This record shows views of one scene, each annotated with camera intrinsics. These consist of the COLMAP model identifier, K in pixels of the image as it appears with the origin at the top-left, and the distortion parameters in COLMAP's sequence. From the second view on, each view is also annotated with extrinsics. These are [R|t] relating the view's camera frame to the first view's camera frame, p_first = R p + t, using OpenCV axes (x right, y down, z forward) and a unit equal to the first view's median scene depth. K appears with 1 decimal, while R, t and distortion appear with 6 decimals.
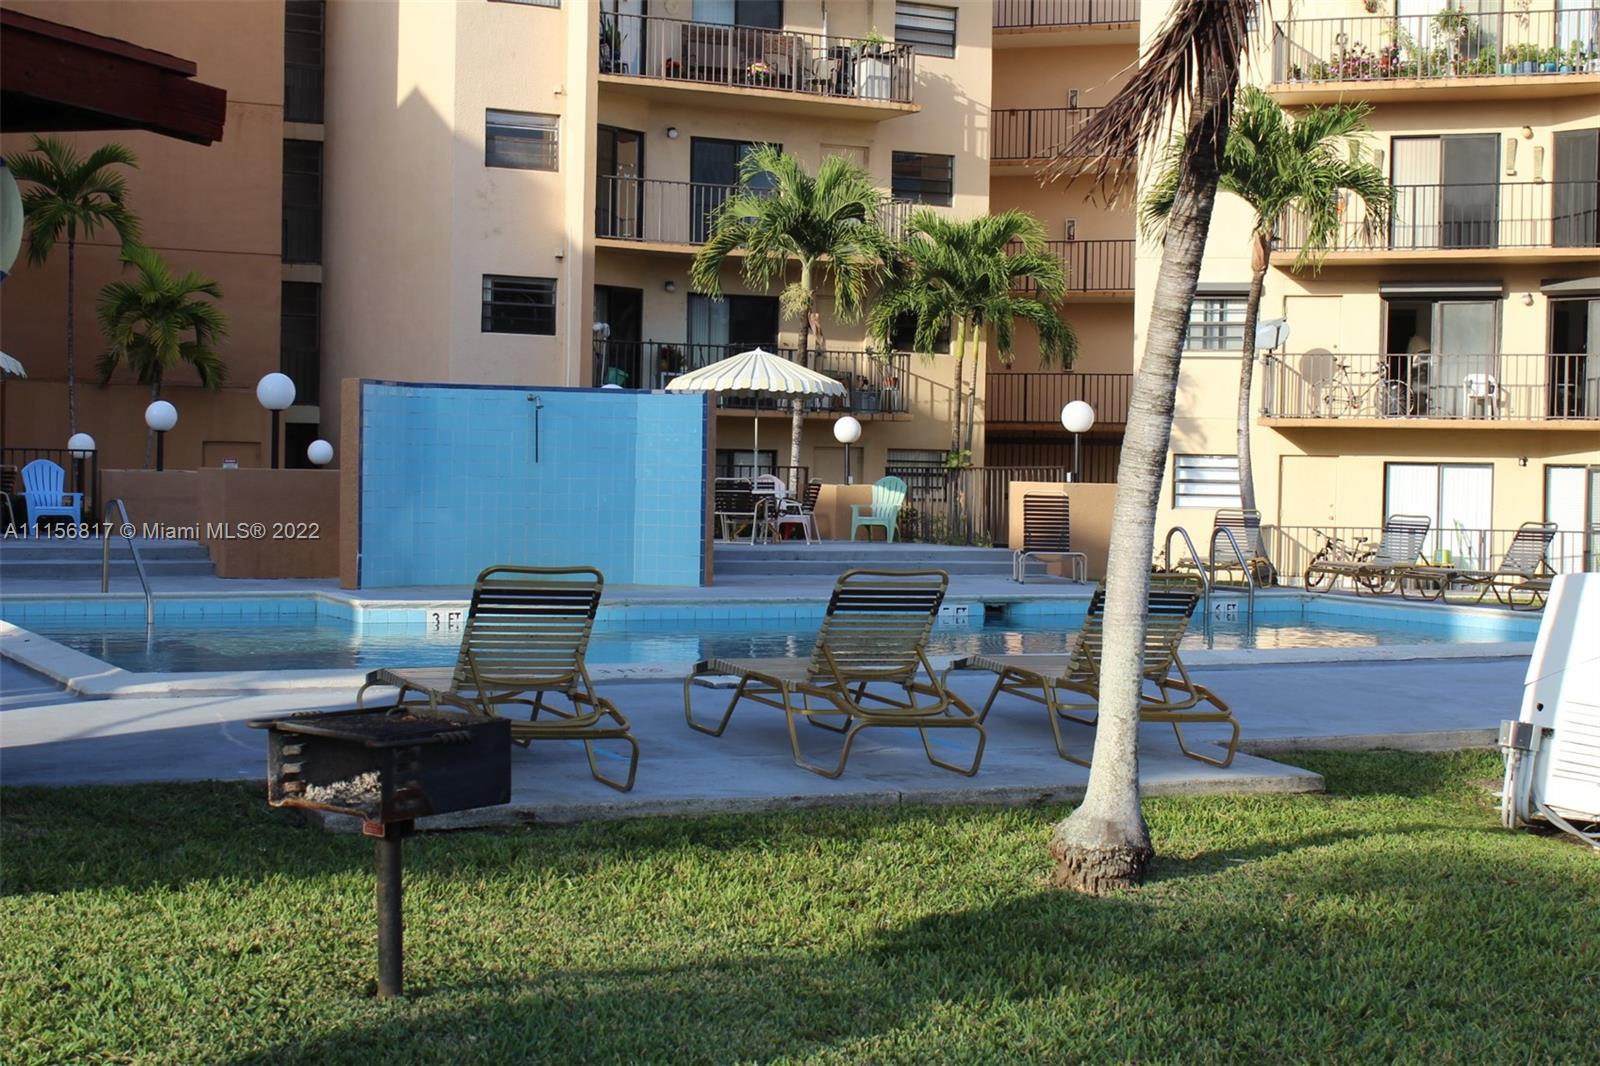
lens RADIAL K [[2397.3, 0, 800.0], [0, 2397.3, 533.0], [0, 0, 1]] dist [-0.009447, -0.005681]
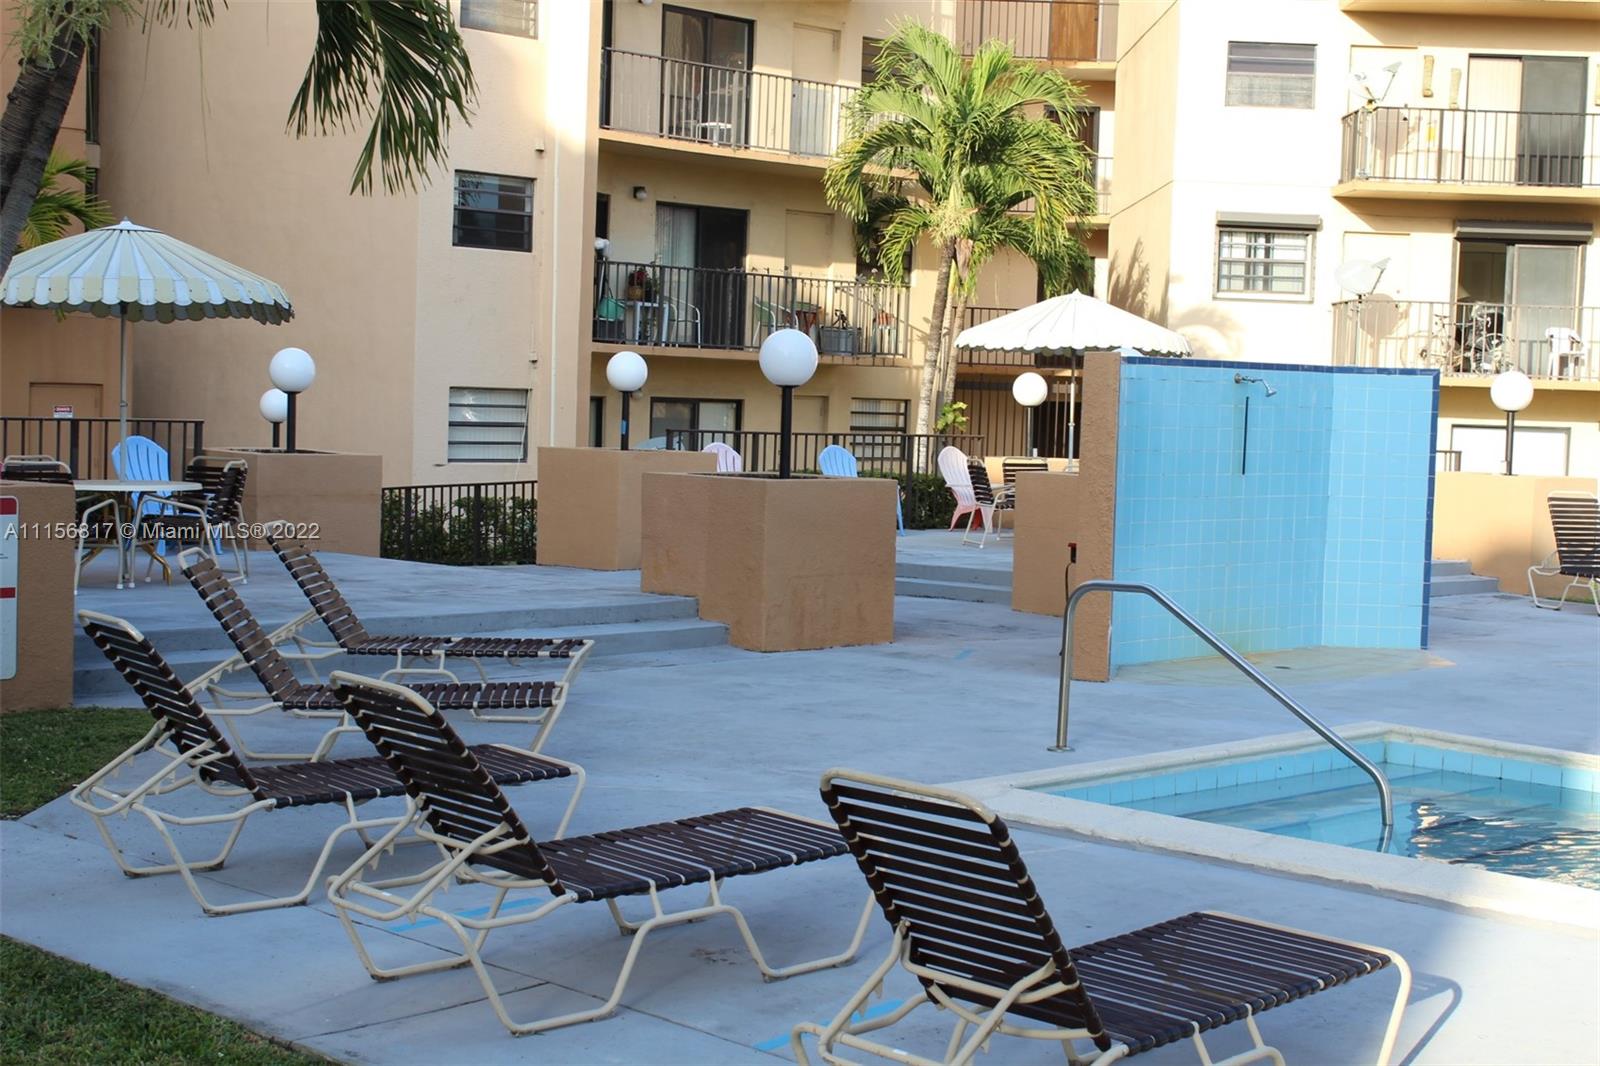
lens RADIAL K [[2397.3, 0, 800.0], [0, 2397.3, 533.0], [0, 0, 1]] dist [-0.009447, -0.005681]
pose [[0.950704, -0.005834, 0.310046, -0.260528], [-0.006692, 0.999204, 0.039322, -0.023063], [-0.310028, -0.039458, 0.949908, 0.235885]]
